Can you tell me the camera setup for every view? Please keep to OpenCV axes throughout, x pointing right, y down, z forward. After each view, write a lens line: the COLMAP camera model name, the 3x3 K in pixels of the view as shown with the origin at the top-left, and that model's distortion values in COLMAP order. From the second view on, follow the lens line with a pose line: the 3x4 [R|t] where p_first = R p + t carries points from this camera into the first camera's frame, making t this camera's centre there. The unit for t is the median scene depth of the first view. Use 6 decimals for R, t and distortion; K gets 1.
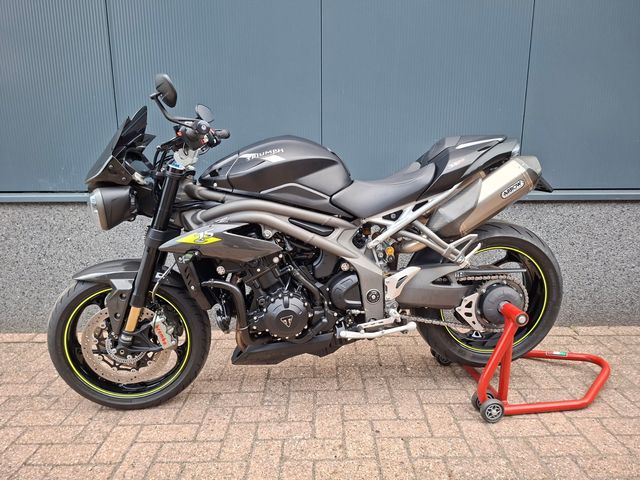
lens RADIAL K [[434.7, 0, 308.0], [0, 434.7, 232.6], [0, 0, 1]] dist [0.037069, -0.030765]
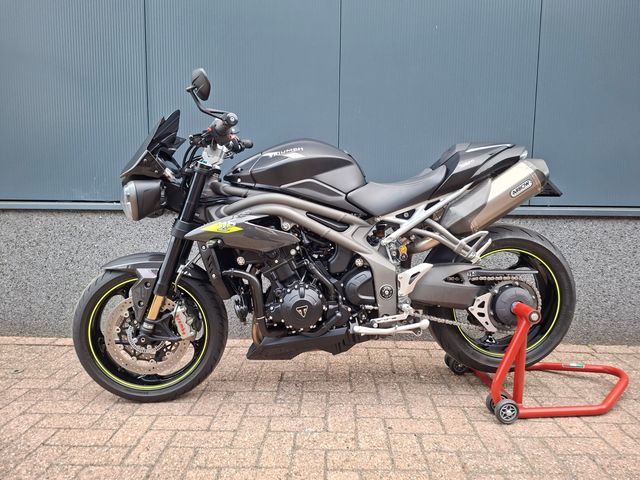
lens RADIAL K [[434.7, 0, 306.5], [0, 434.7, 229.5], [0, 0, 1]] dist [0.037069, -0.030765]
pose [[0.999073, 0.020737, -0.037725, -0.003304], [-0.024609, 0.994139, -0.105275, 0.112493], [0.035320, 0.106106, 0.993727, -0.044179]]
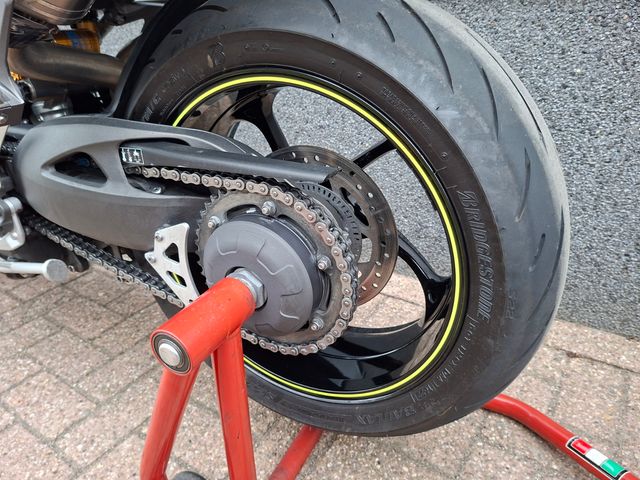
lens RADIAL K [[434.7, 0, 302.1], [0, 434.7, 227.2], [0, 0, 1]] dist [0.037069, -0.030765]
pose [[0.845278, 0.211969, -0.490484, 0.634509], [-0.085675, 0.959837, 0.267159, 0.050453], [0.527414, -0.183801, 0.829489, 0.806264]]
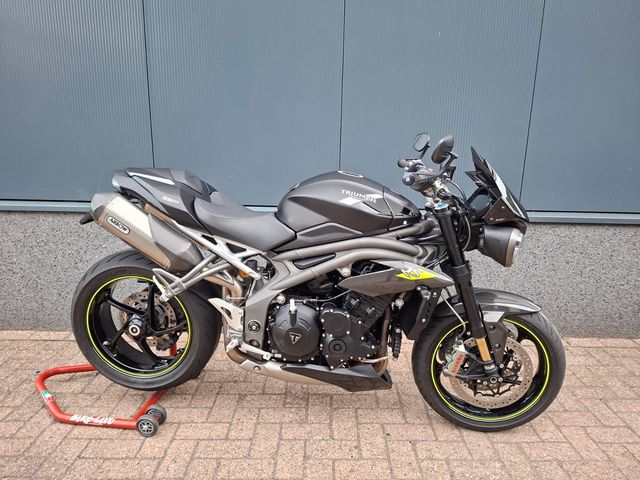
lens RADIAL K [[434.7, 0, 312.4], [0, 434.7, 223.2], [0, 0, 1]] dist [0.037069, -0.030765]
pose [[0.999733, 0.022971, 0.002652, -0.051706], [-0.022994, 0.999696, 0.008903, -0.095055], [-0.002446, -0.008961, 0.999957, -0.124447]]
